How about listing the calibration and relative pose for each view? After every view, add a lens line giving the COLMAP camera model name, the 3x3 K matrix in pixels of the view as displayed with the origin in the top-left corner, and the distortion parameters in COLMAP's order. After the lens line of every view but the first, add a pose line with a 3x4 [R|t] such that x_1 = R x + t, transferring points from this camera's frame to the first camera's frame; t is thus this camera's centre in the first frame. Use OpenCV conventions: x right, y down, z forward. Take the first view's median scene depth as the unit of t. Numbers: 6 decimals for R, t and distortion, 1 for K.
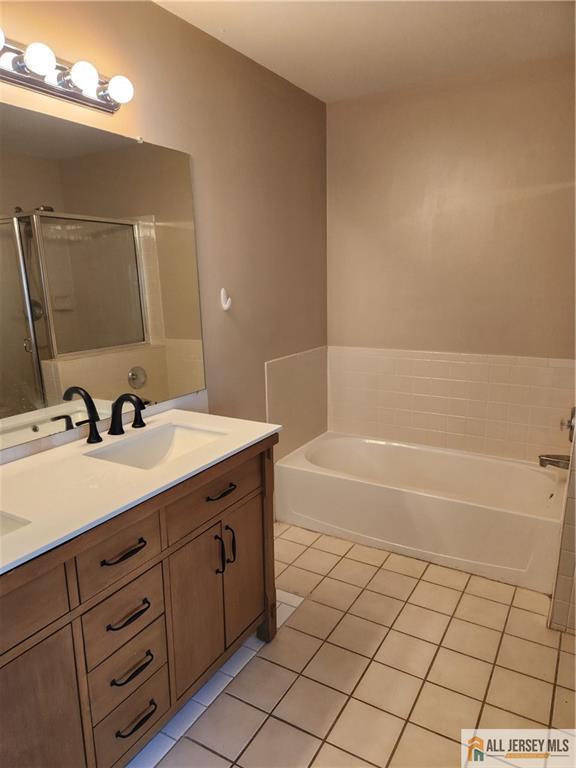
lens RADIAL K [[516.7, 0, 287.6], [0, 516.7, 388.6], [0, 0, 1]] dist [0.059321, -0.040300]
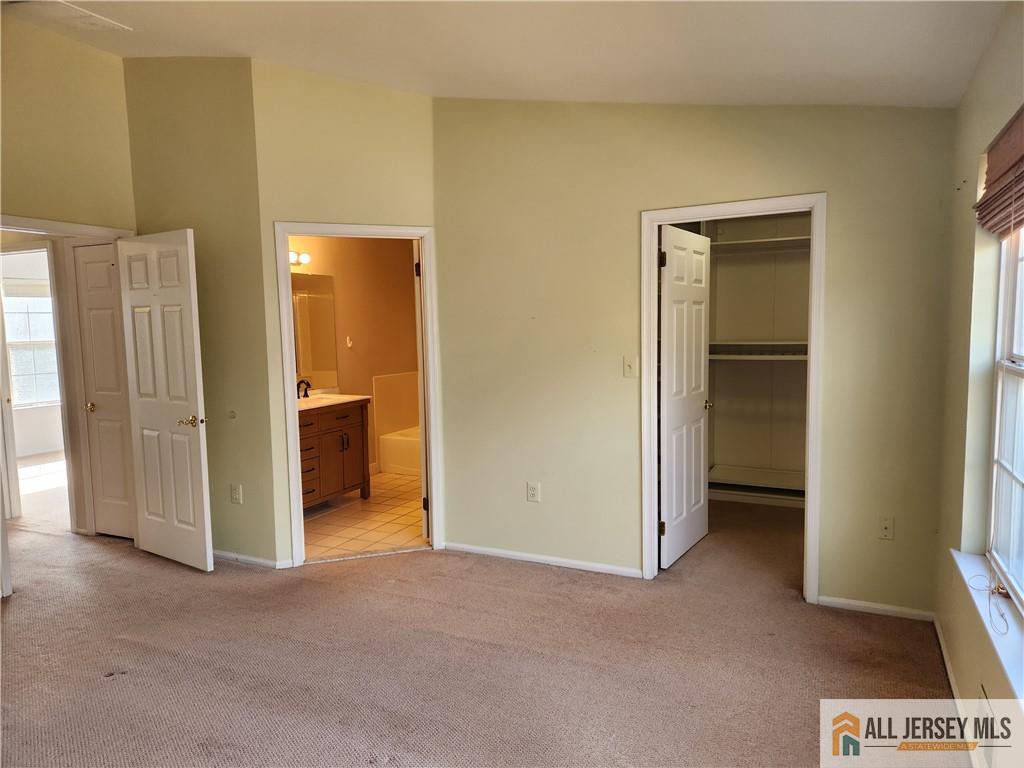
lens RADIAL K [[688.9, 0, 514.8], [0, 688.9, 384.0], [0, 0, 1]] dist [0.059321, -0.040300]
pose [[0.996739, -0.008426, 0.080254, 0.353473], [0.018806, 0.991404, -0.129481, 0.405806], [-0.078473, 0.130568, 0.988329, -1.939052]]
